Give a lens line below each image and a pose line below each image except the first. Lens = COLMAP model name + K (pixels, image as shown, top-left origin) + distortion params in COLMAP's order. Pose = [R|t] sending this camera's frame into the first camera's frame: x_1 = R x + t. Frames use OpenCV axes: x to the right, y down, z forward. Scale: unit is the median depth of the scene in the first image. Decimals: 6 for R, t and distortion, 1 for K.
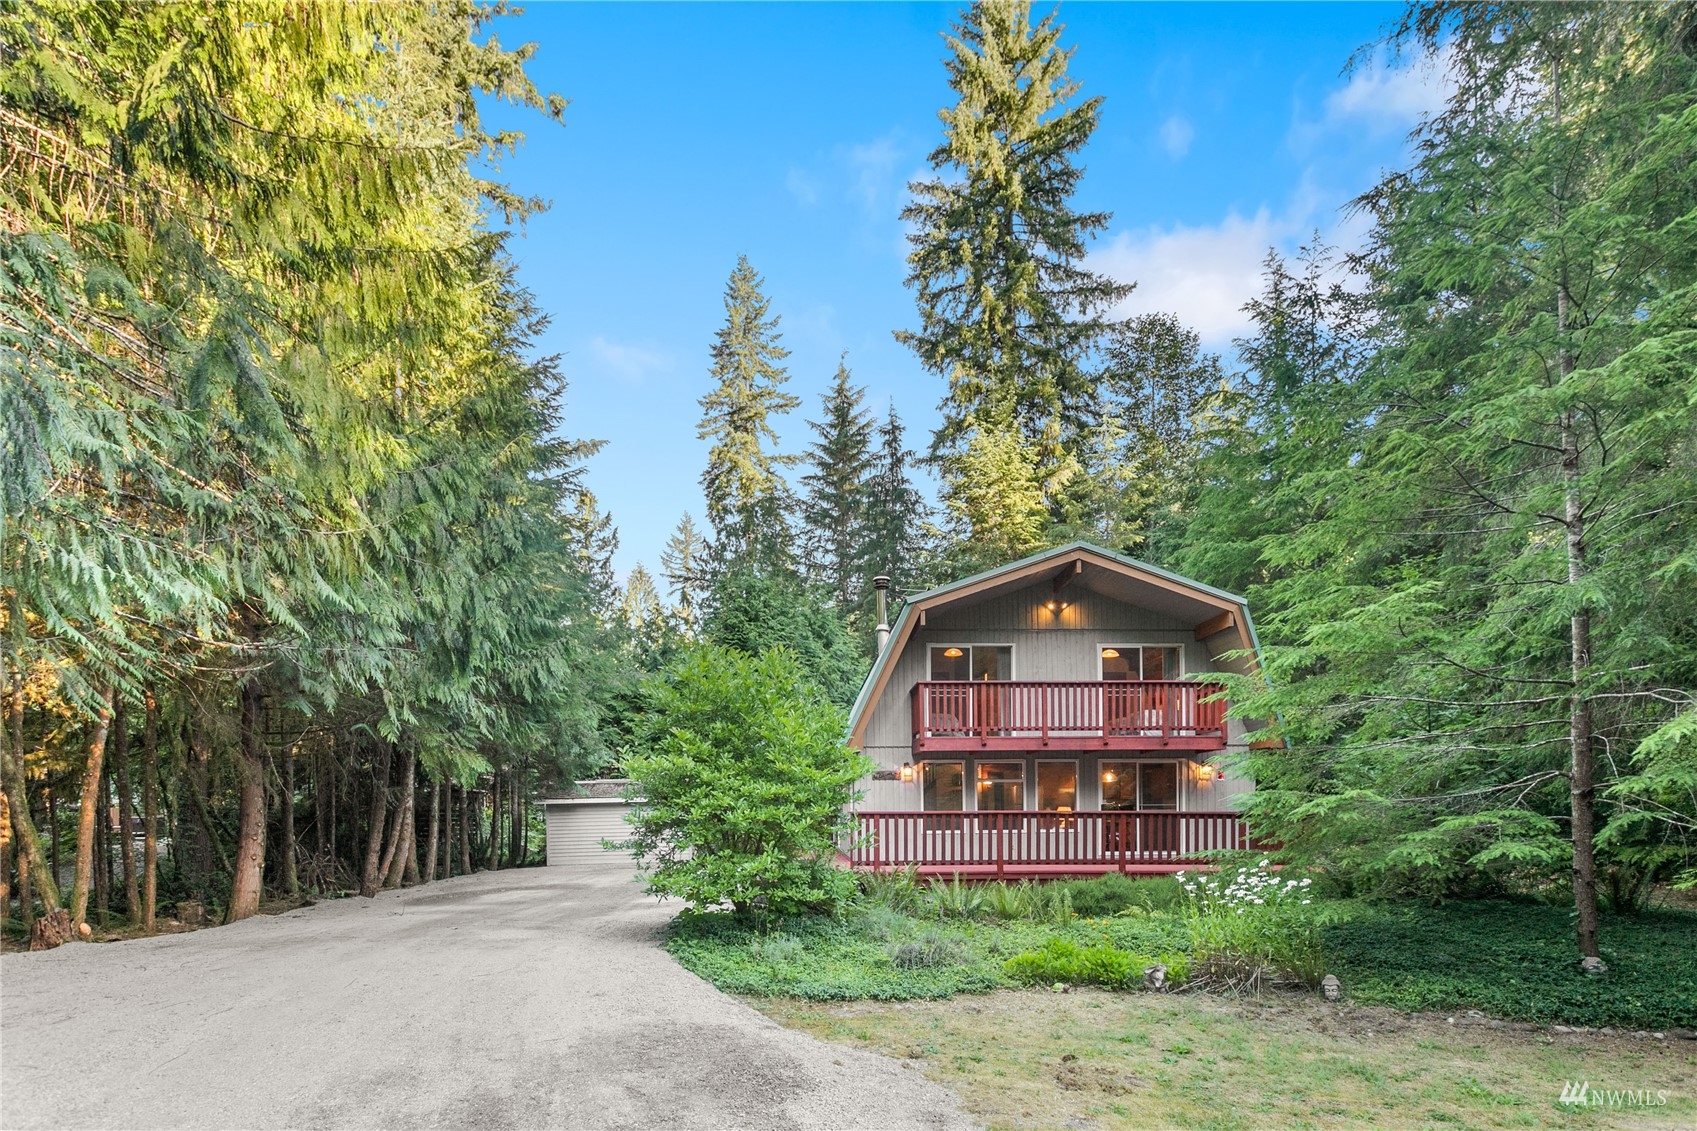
lens RADIAL K [[803.6, 0, 851.2], [0, 803.6, 579.9], [0, 0, 1]] dist [-0.001534, -0.000025]
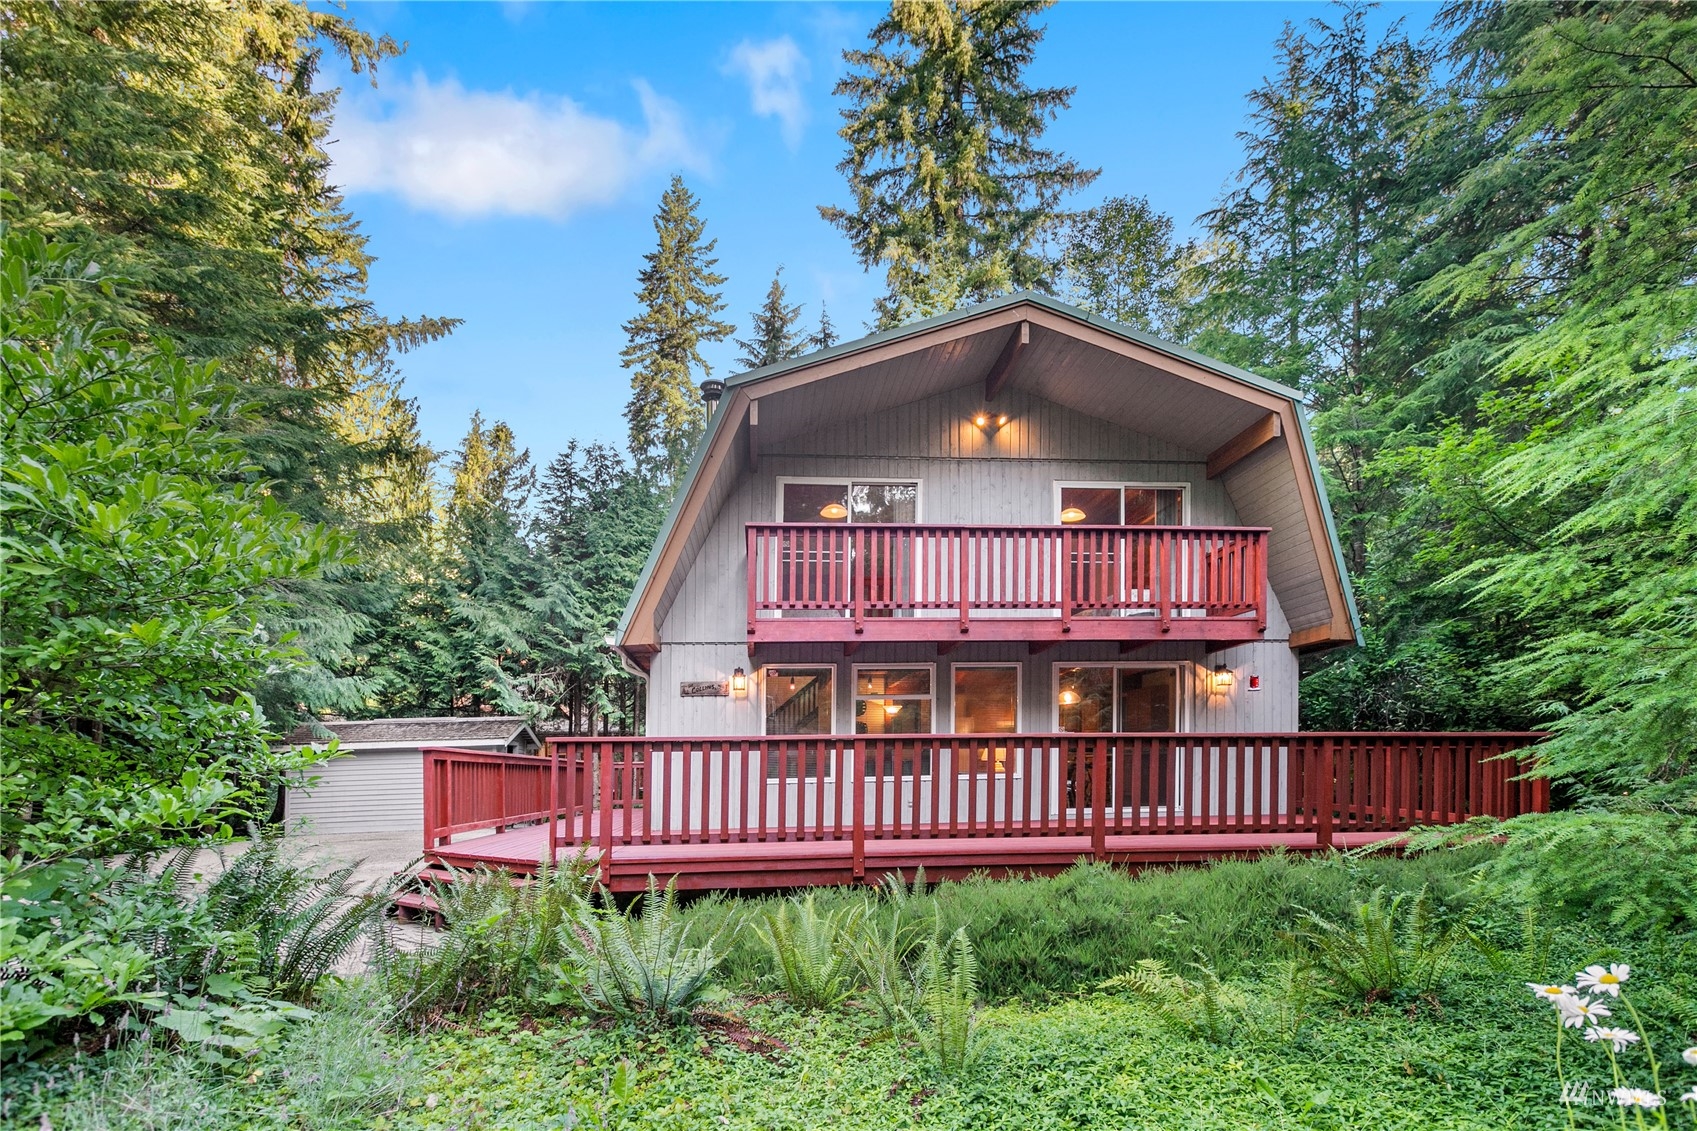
lens RADIAL K [[775.2, 0, 842.9], [0, 775.2, 597.0], [0, 0, 1]] dist [0.000926, 0.000173]
pose [[0.999328, -0.003272, 0.036499, 0.043451], [0.000968, 0.998015, 0.062969, 0.047349], [-0.036633, -0.062892, 0.997348, 0.144464]]
